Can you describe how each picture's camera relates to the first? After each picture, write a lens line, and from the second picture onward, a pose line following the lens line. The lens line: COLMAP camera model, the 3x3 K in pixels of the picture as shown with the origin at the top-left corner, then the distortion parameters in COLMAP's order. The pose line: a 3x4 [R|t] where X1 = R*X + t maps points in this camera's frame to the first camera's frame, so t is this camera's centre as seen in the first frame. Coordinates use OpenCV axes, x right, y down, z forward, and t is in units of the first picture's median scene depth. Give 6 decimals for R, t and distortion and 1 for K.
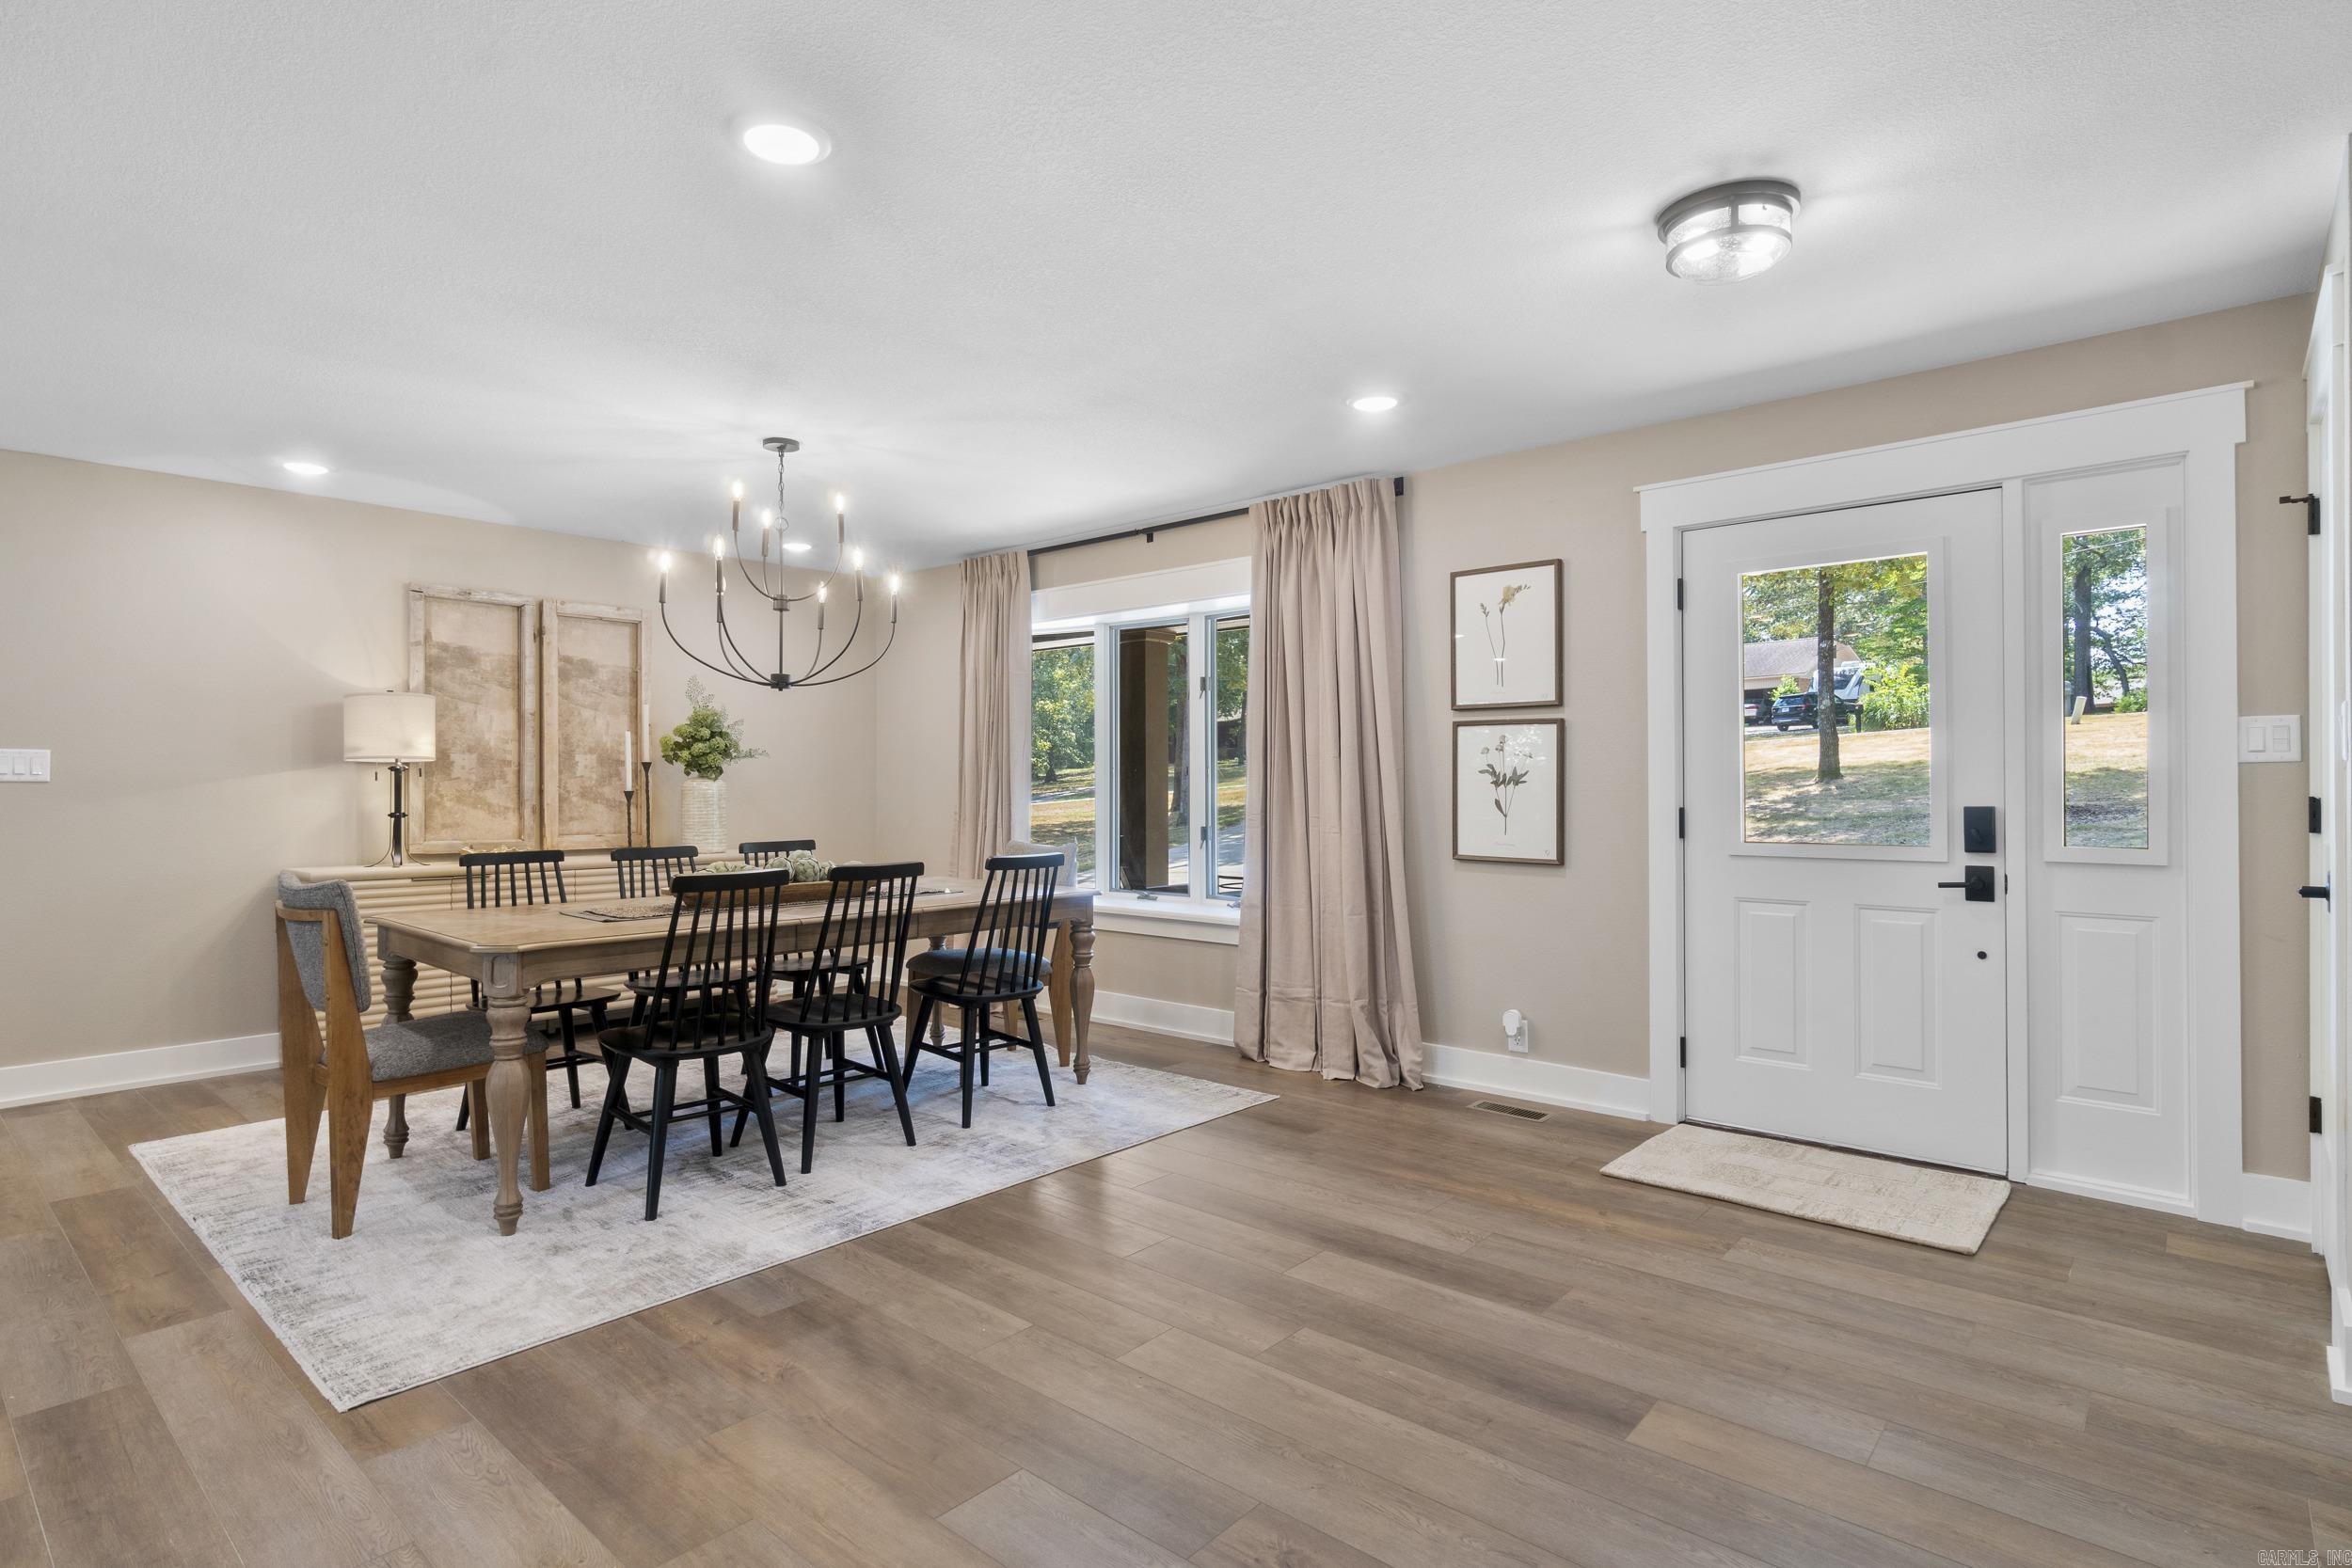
lens RADIAL K [[1189.7, 0, 1156.6], [0, 1189.7, 779.3], [0, 0, 1]] dist [-0.005333, -0.000011]
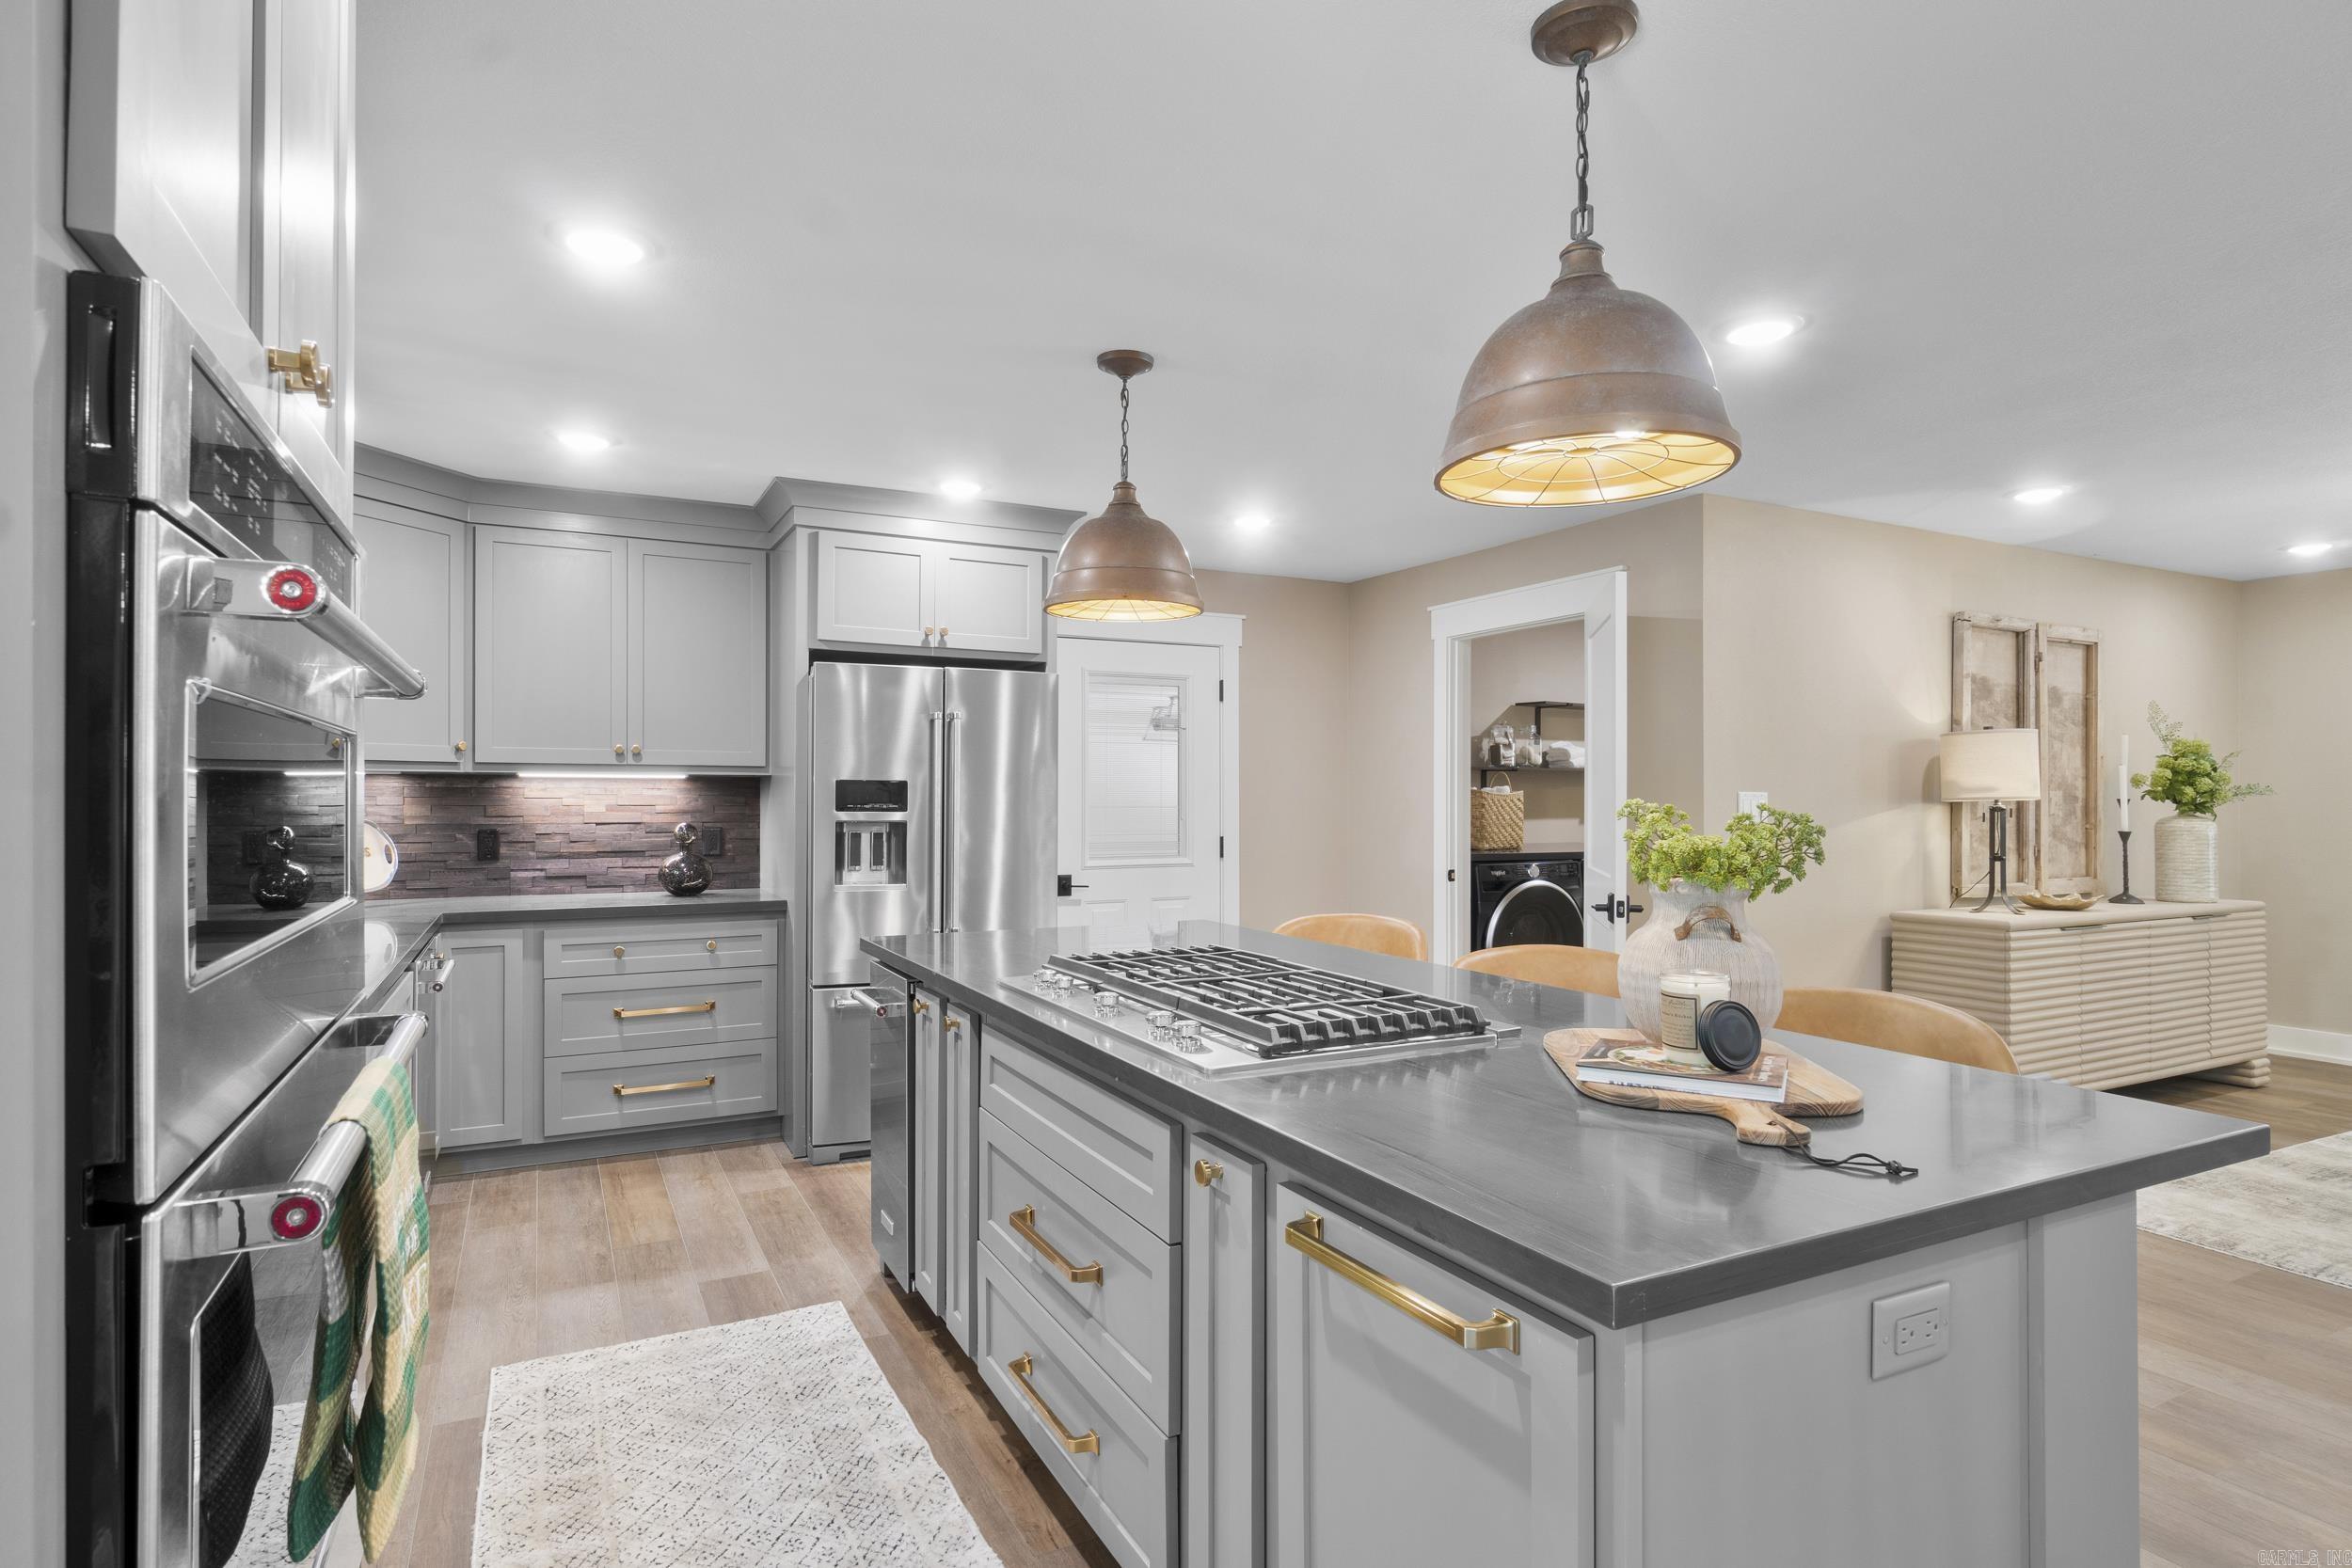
lens RADIAL K [[1218.0, 0, 1169.9], [0, 1218.0, 794.6], [0, 0, 1]] dist [-0.001904, 0.000432]
pose [[0.929492, 0.006191, -0.368790, -1.023079], [-0.004863, 0.999978, 0.004530, -0.024753], [0.368810, -0.002418, 0.929502, -0.166422]]
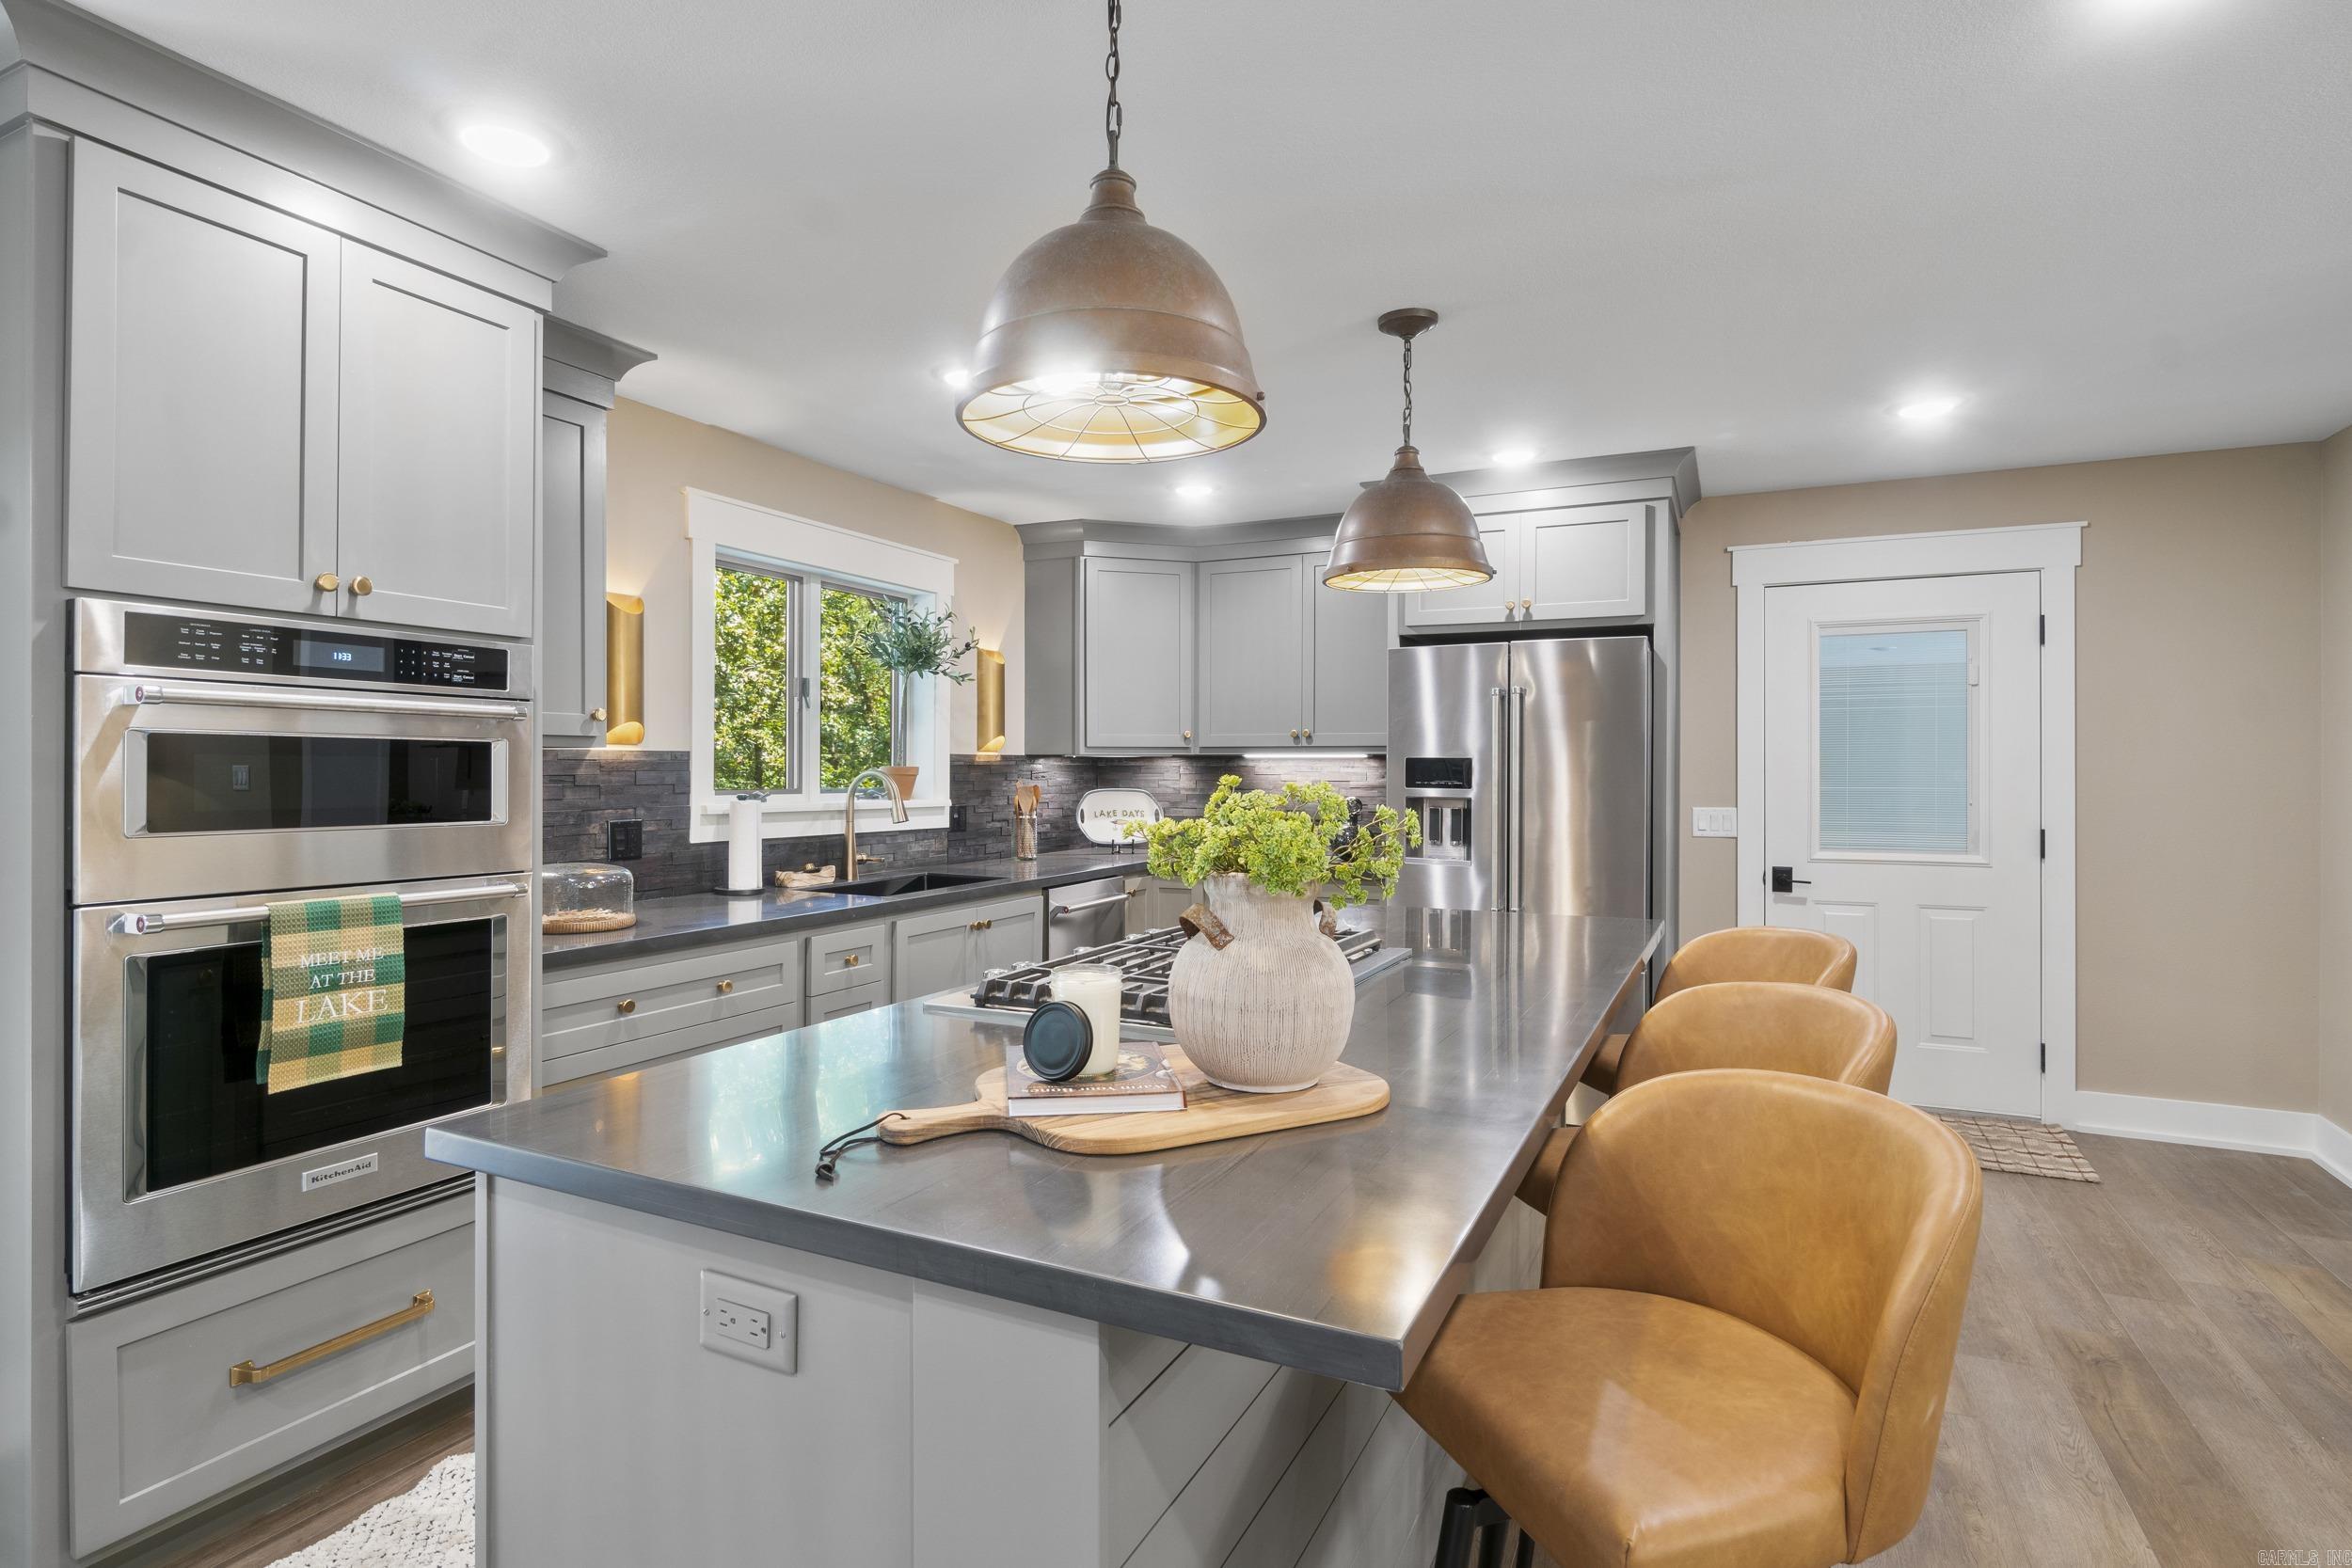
lens RADIAL K [[1207.7, 0, 1140.3], [0, 1207.7, 775.4], [0, 0, 1]] dist [0.002502, 0.006372]
pose [[0.253958, 0.008526, -0.967178, -0.697744], [-0.000479, 0.999962, 0.008689, -0.024632], [0.967215, -0.001743, 0.253953, 0.162866]]
